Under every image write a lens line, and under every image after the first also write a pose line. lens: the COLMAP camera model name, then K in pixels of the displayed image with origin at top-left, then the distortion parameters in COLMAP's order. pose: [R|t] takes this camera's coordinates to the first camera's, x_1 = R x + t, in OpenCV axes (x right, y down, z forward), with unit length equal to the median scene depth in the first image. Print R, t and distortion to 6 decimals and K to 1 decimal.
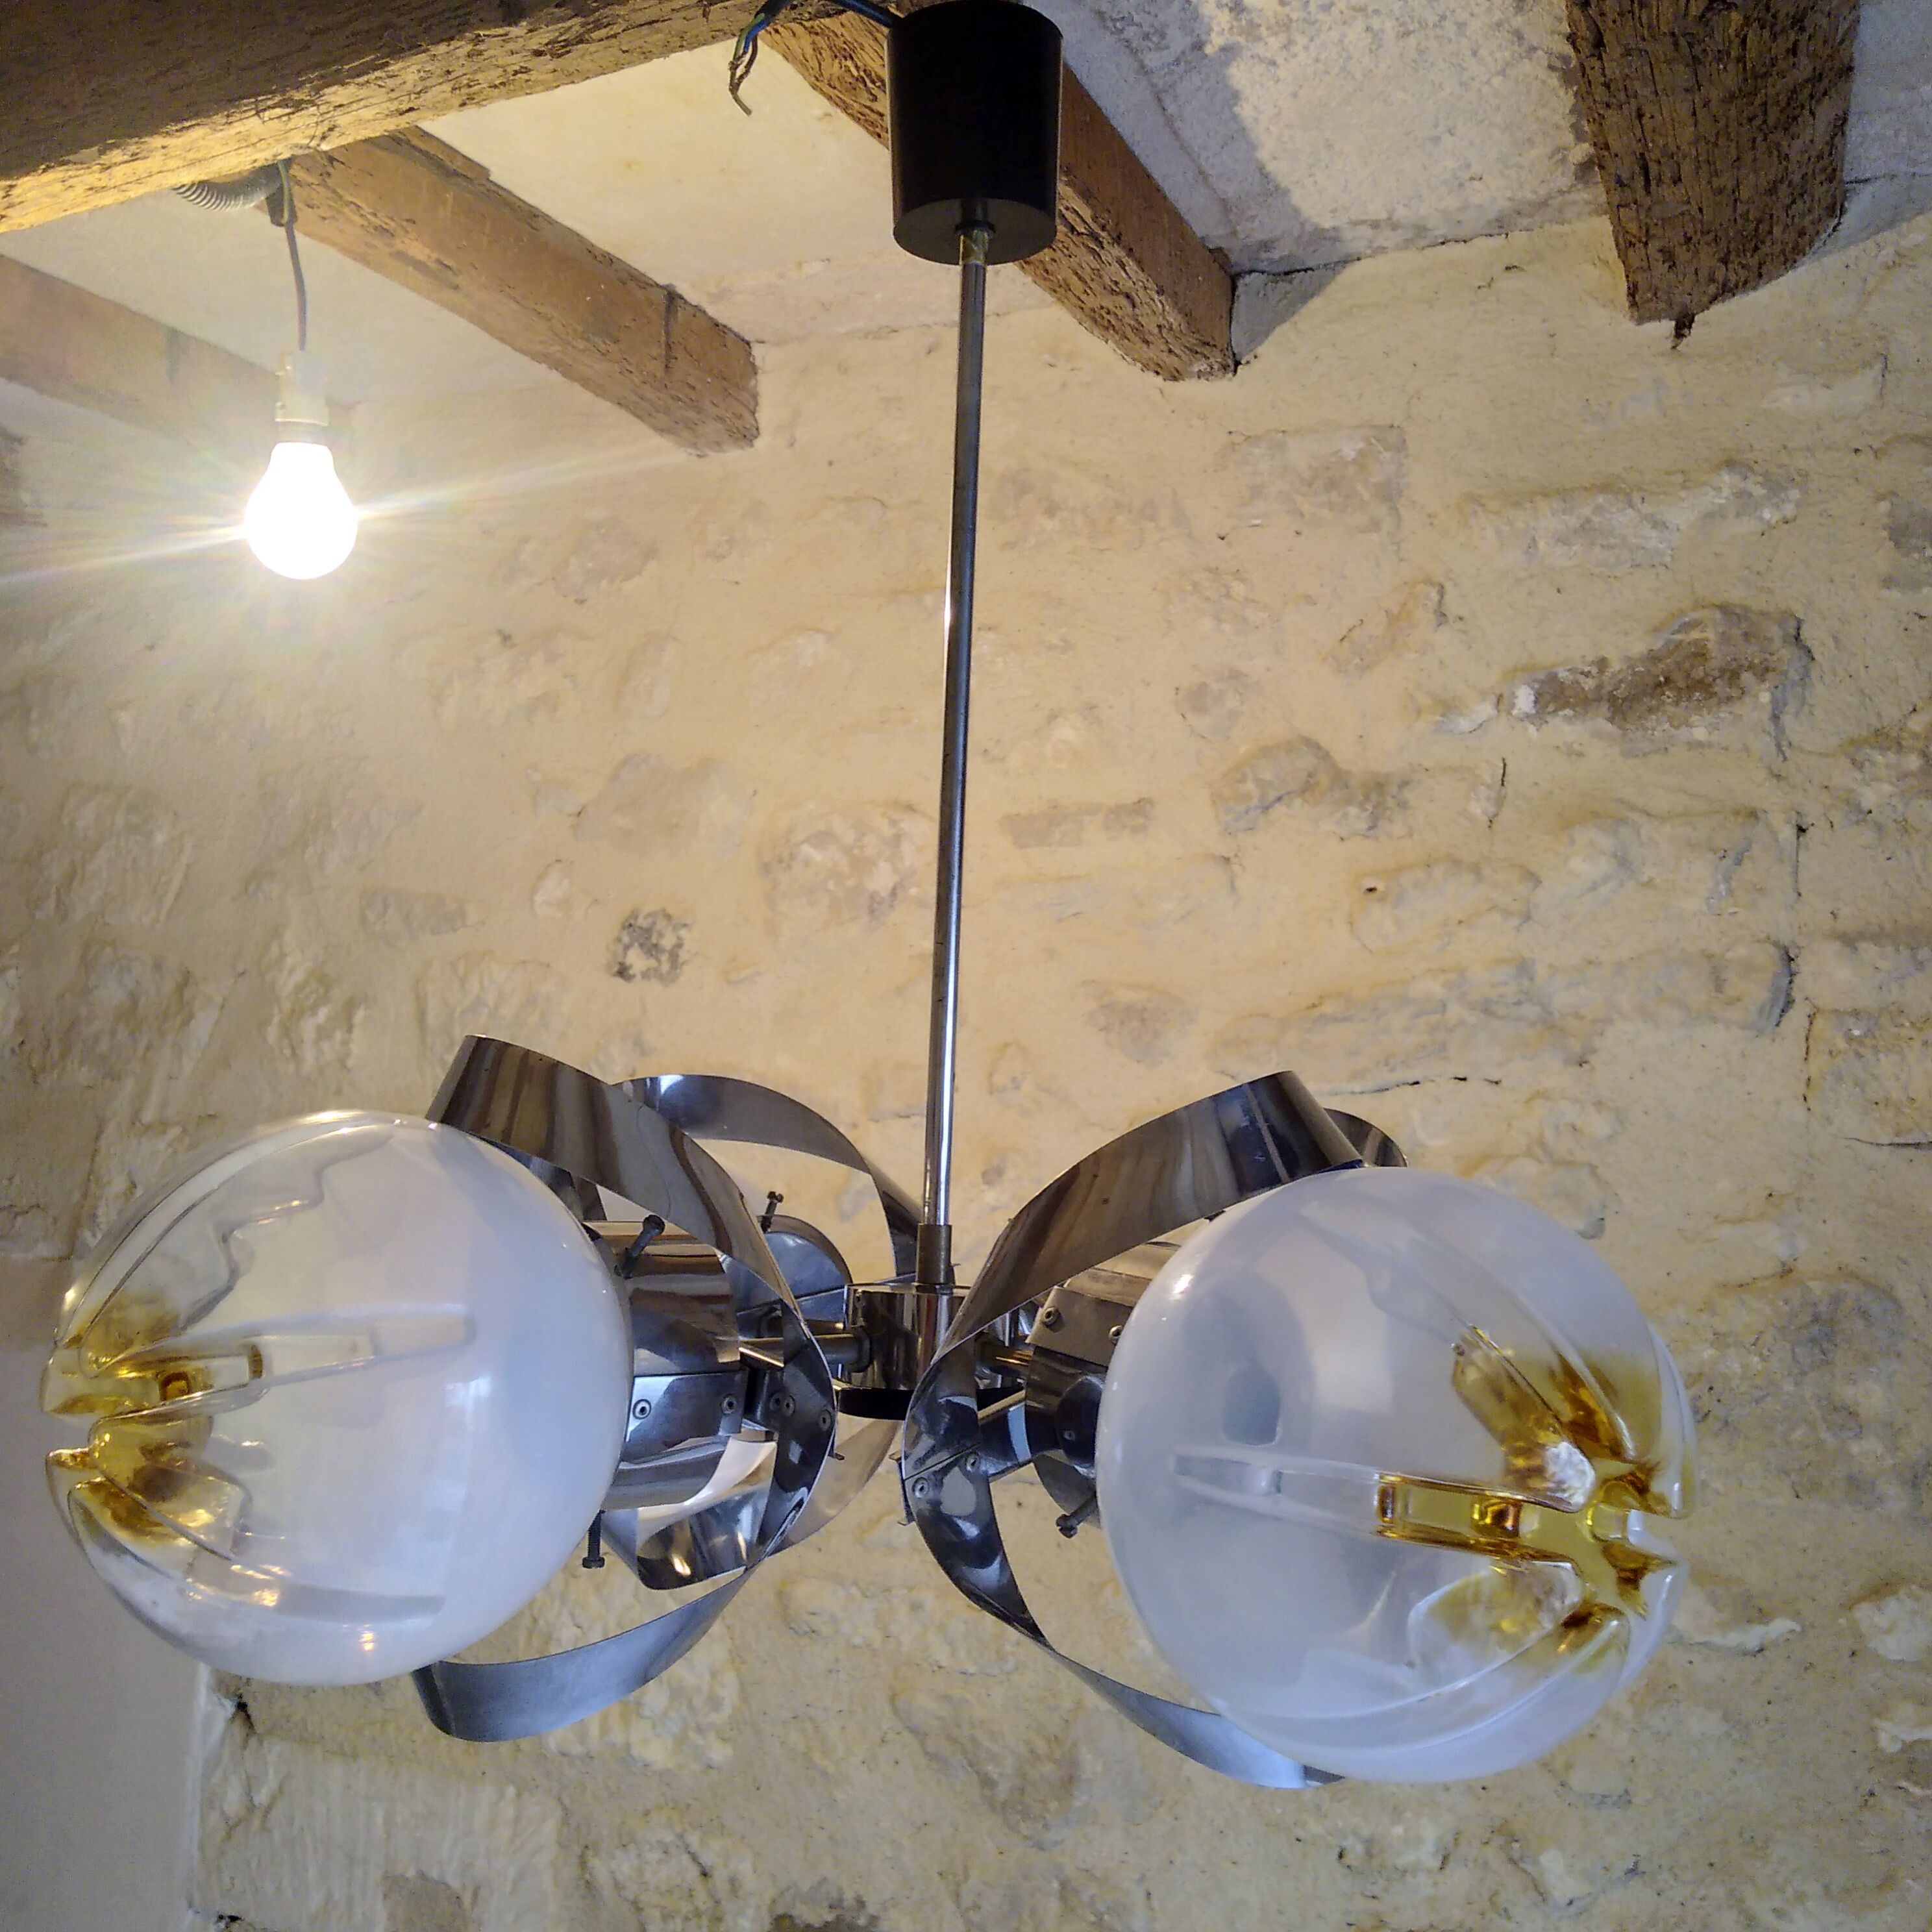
lens RADIAL K [[2060.8, 0, 983.0], [0, 2060.8, 994.6], [0, 0, 1]] dist [-0.012197, 0.000000]
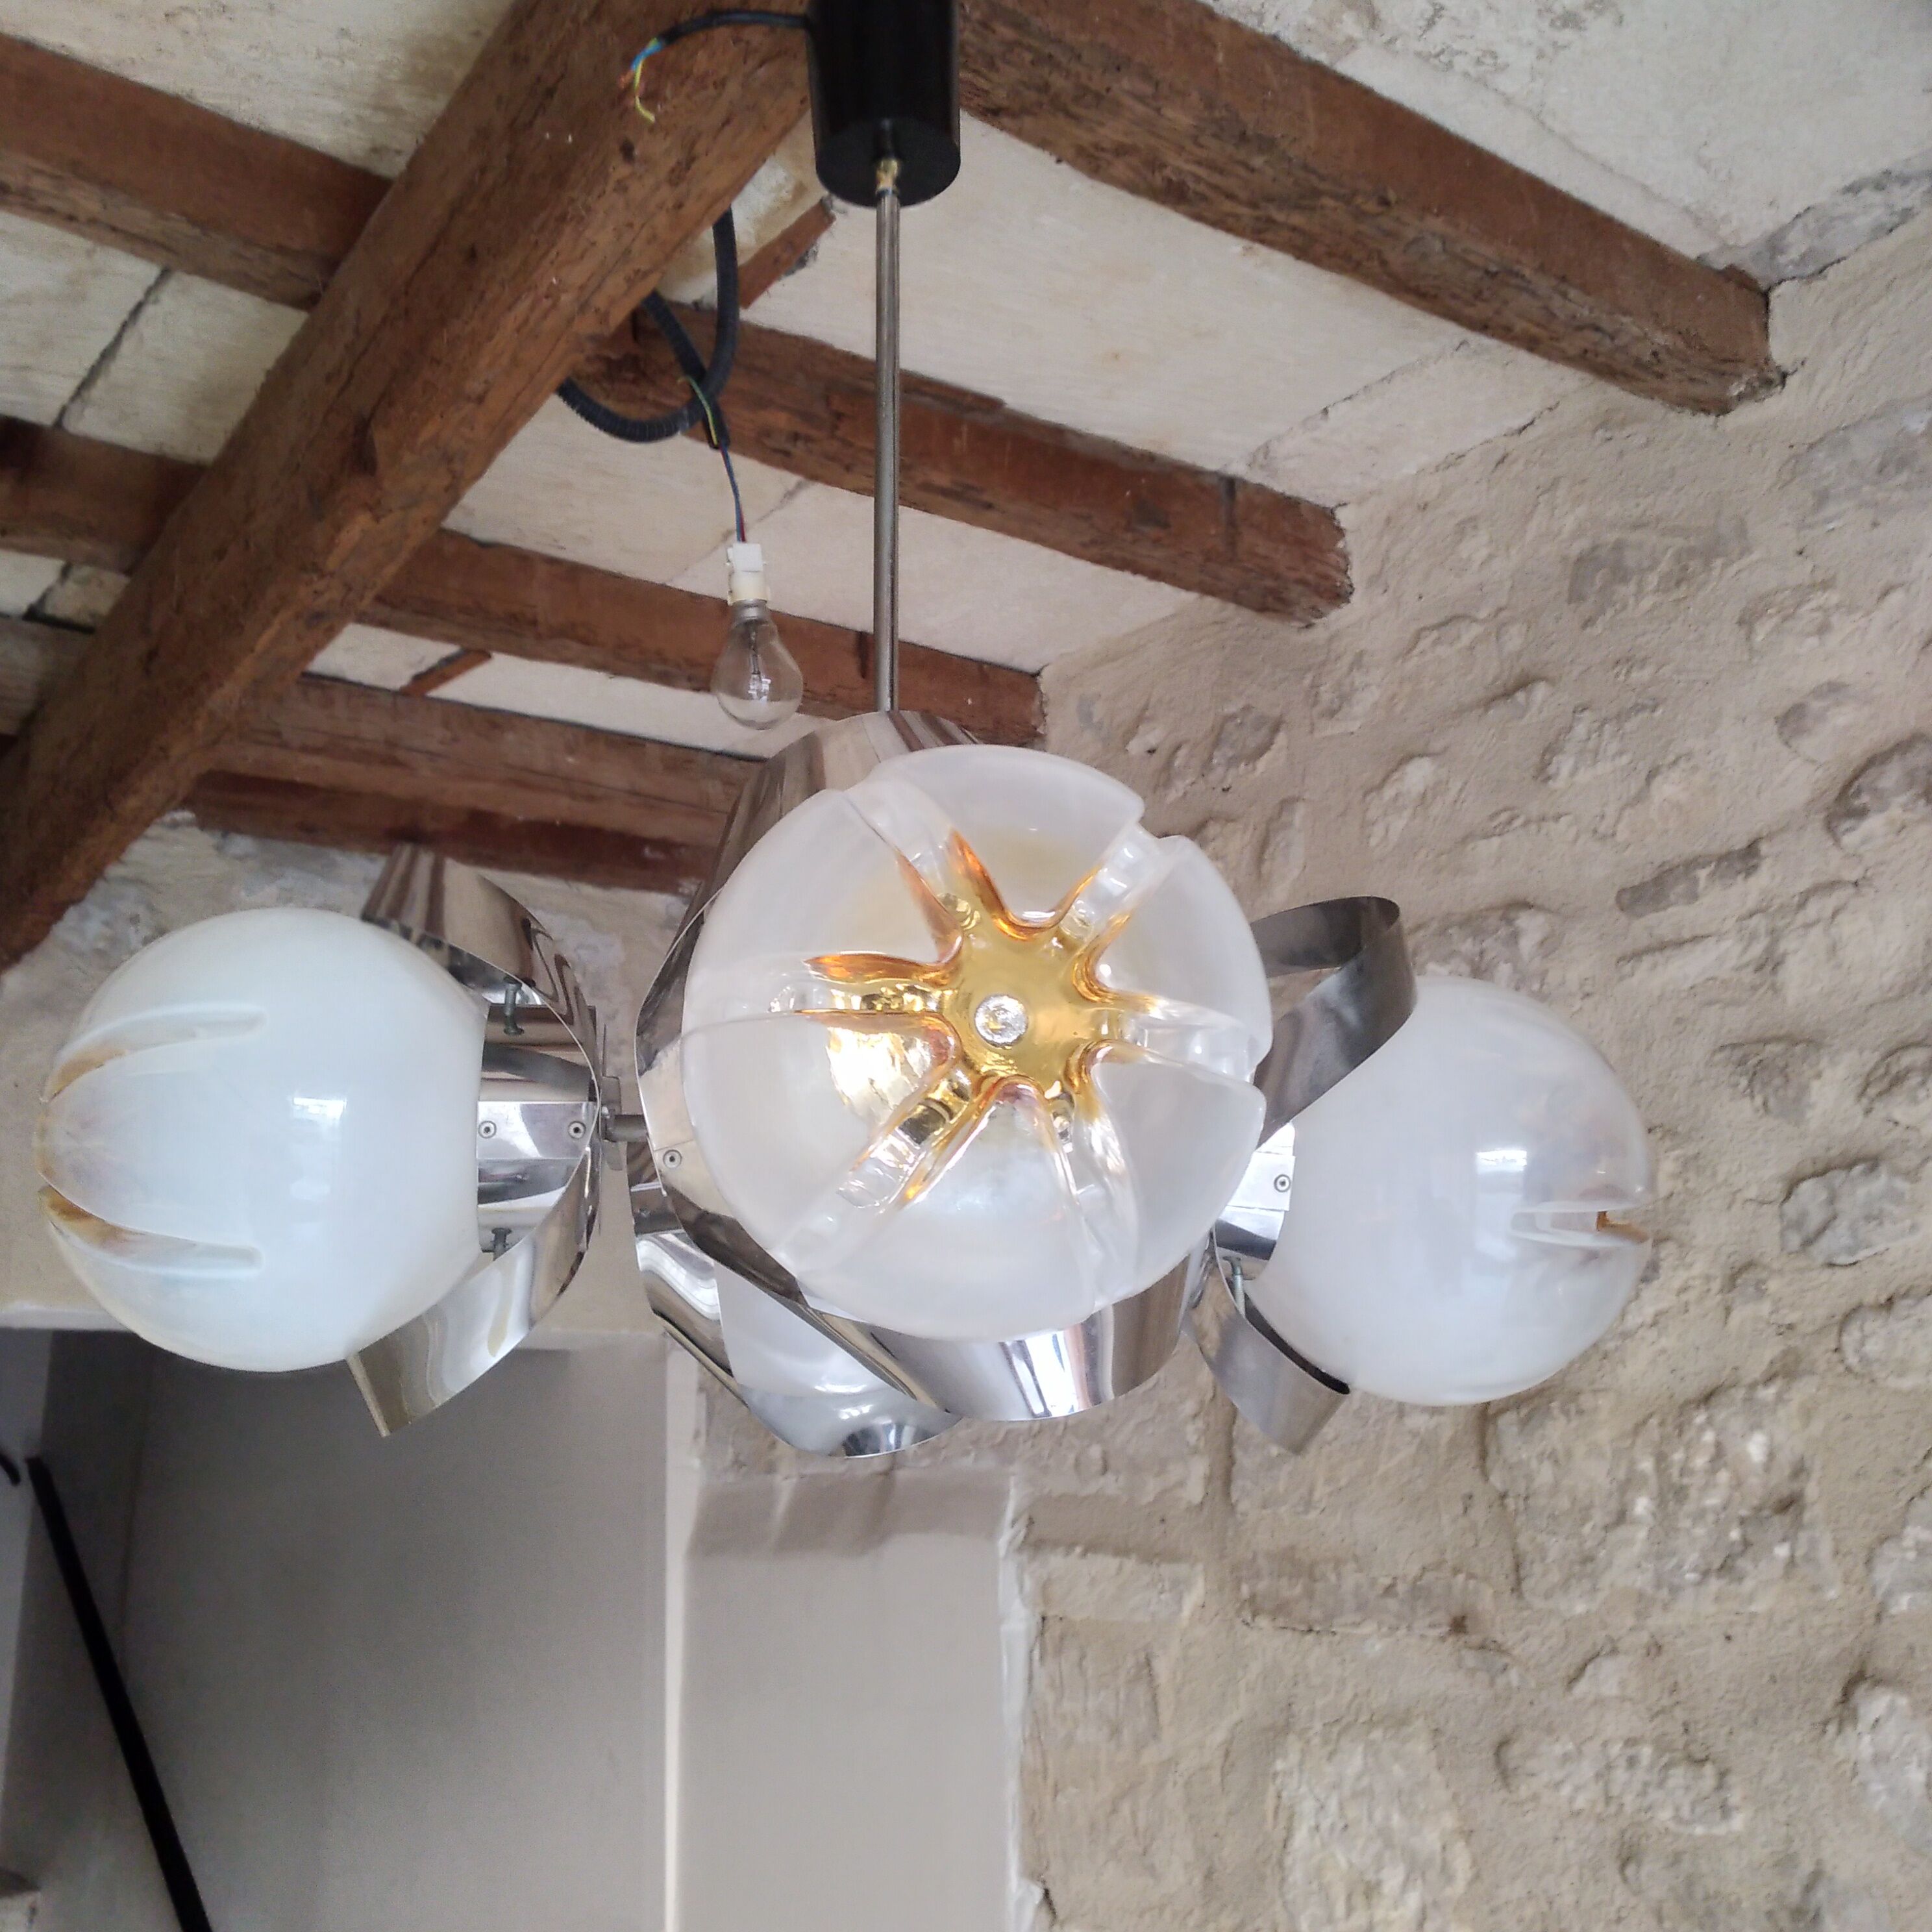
lens RADIAL K [[2060.8, 0, 982.2], [0, 2060.8, 986.1], [0, 0, 1]] dist [-0.012197, 0.000000]
pose [[0.870352, -0.166165, -0.463548, 0.176510], [0.085853, 0.978134, -0.189428, 0.102735], [0.484888, 0.125072, 0.865587, 0.040495]]
